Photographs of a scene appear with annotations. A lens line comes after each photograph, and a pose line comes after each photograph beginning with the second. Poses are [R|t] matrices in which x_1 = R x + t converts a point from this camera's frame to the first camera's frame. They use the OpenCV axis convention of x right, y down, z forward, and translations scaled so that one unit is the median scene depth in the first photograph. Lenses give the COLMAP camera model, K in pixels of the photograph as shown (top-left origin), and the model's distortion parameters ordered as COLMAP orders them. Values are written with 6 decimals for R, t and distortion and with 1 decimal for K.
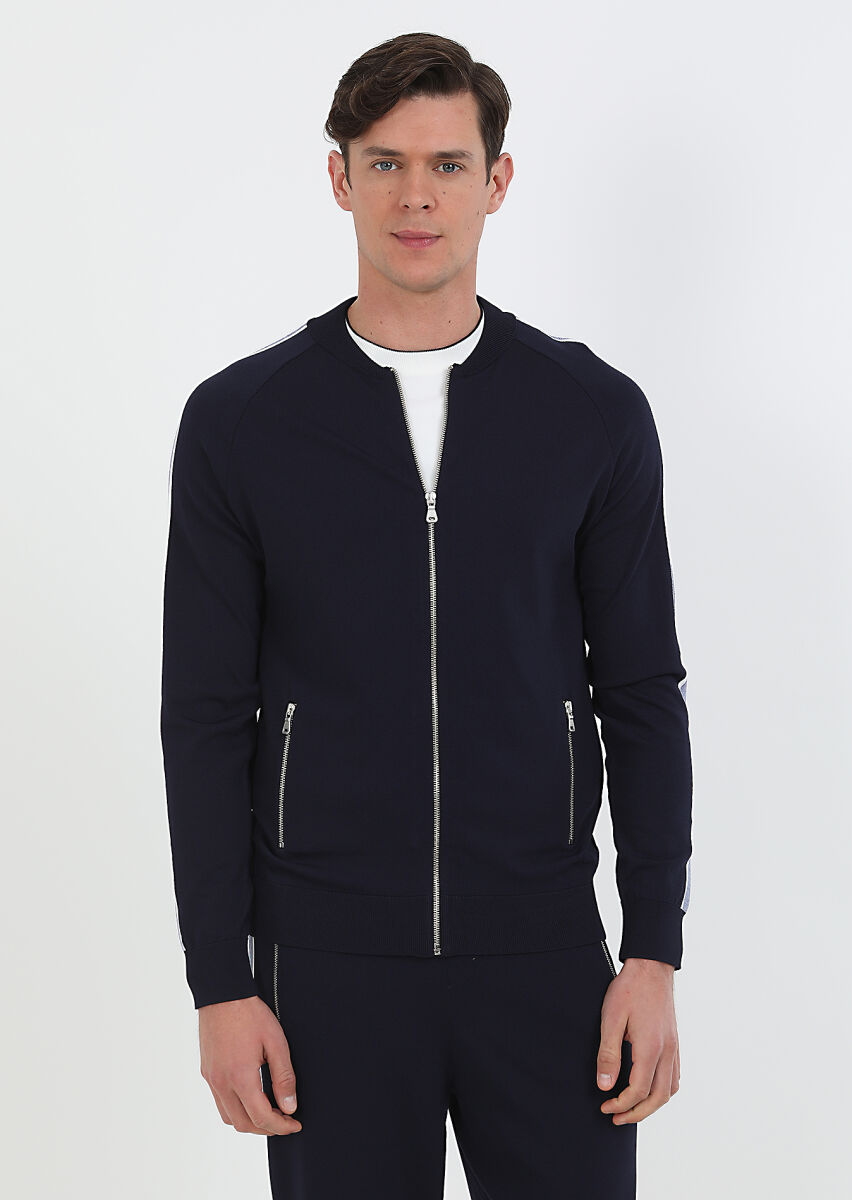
lens RADIAL K [[2513.2, 0, 426.0], [0, 2513.2, 600.0], [0, 0, 1]] dist [0.306193, -0.076628]
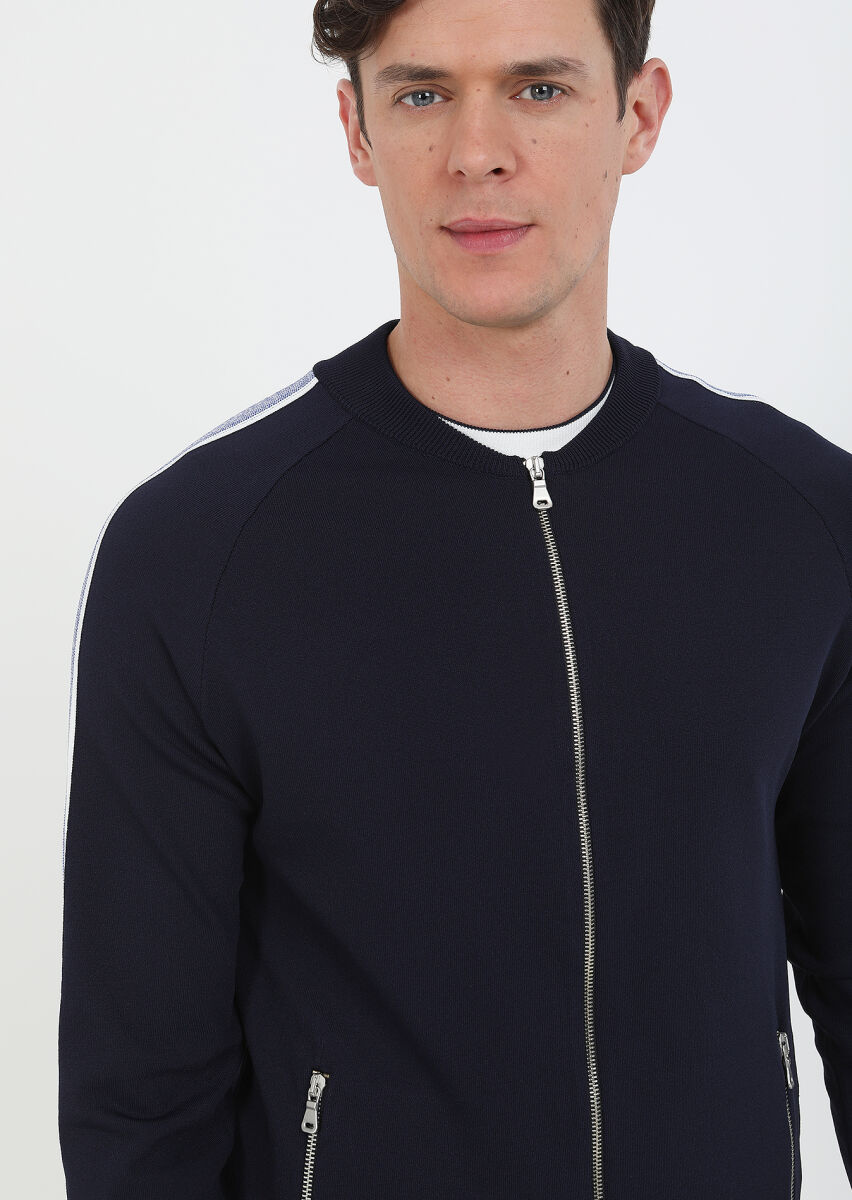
lens RADIAL K [[2076.9, 0, 426.0], [0, 2076.9, 600.0], [0, 0, 1]] dist [-0.002111, 0.008991]
pose [[0.991097, -0.045507, -0.125120, 0.034063], [0.052604, 0.997154, 0.054013, -0.090519], [0.122306, -0.060114, 0.990670, 0.566085]]
